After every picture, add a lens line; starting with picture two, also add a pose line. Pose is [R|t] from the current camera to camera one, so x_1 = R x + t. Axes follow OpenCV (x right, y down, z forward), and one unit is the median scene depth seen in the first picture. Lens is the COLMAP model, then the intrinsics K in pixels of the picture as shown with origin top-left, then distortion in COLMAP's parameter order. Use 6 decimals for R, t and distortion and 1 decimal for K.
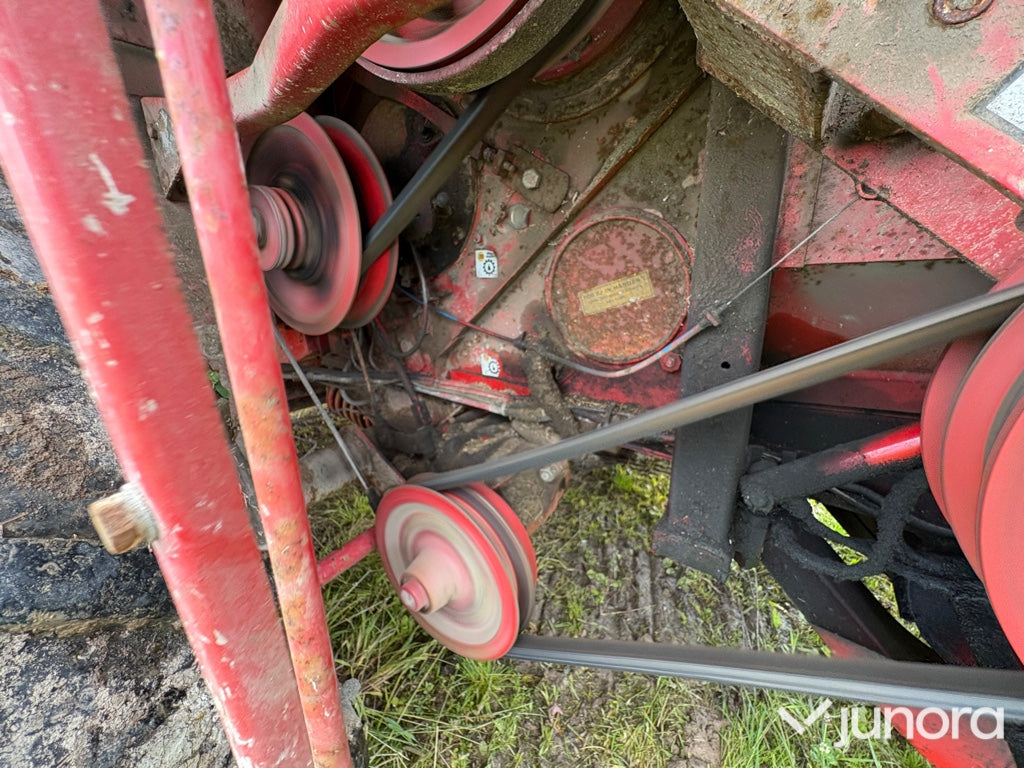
lens RADIAL K [[415.8, 0, 512.0], [0, 415.8, 384.0], [0, 0, 1]] dist [-0.000603, 0.000147]
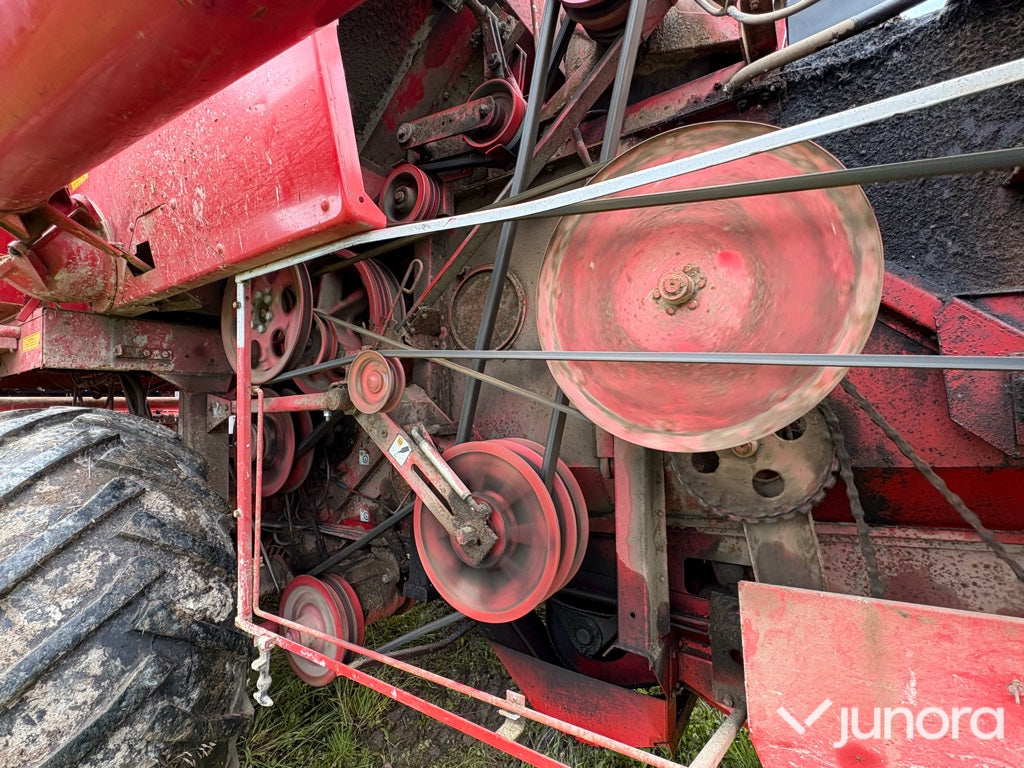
lens RADIAL K [[476.1, 0, 512.0], [0, 476.1, 384.0], [0, 0, 1]] dist [0.000912, -0.000149]
pose [[0.999432, 0.000594, 0.033688, 0.483009], [0.011140, 0.937786, -0.347036, 0.135140], [-0.031799, 0.347214, 0.937247, -1.029965]]
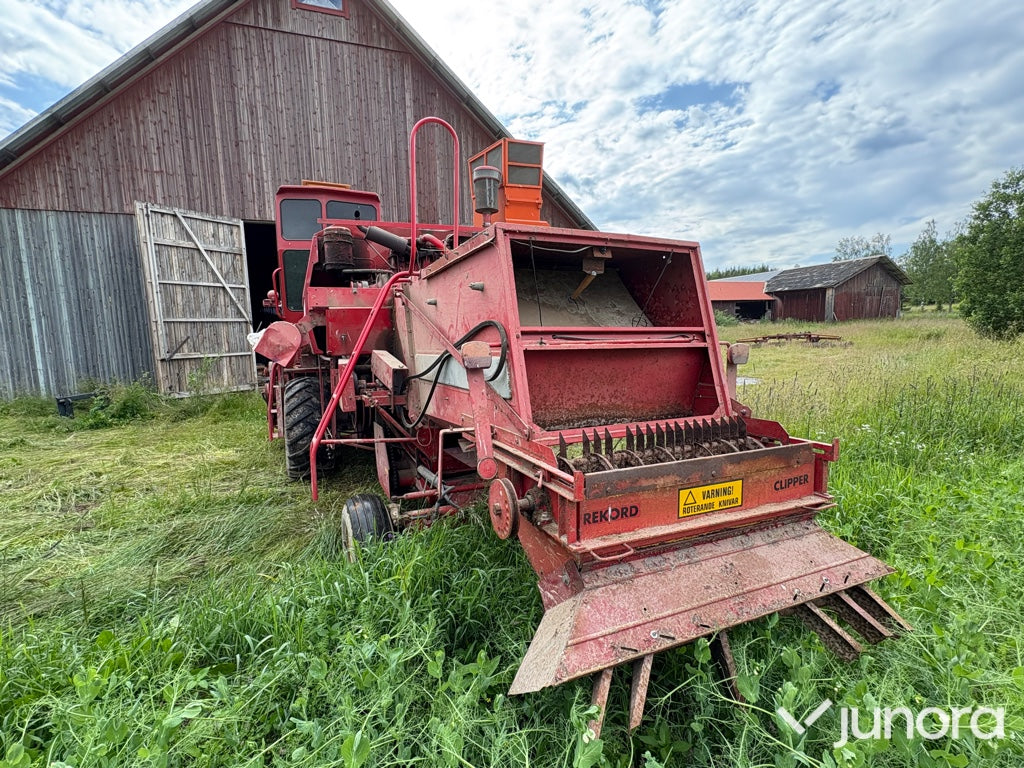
lens RADIAL K [[476.1, 0, 512.0], [0, 476.1, 384.0], [0, 0, 1]] dist [0.000912, -0.000149]
pose [[0.858054, 0.049065, -0.511210, 4.639840], [-0.151341, 0.975380, -0.160408, 0.371710], [0.490753, 0.215006, 0.844354, -3.527621]]
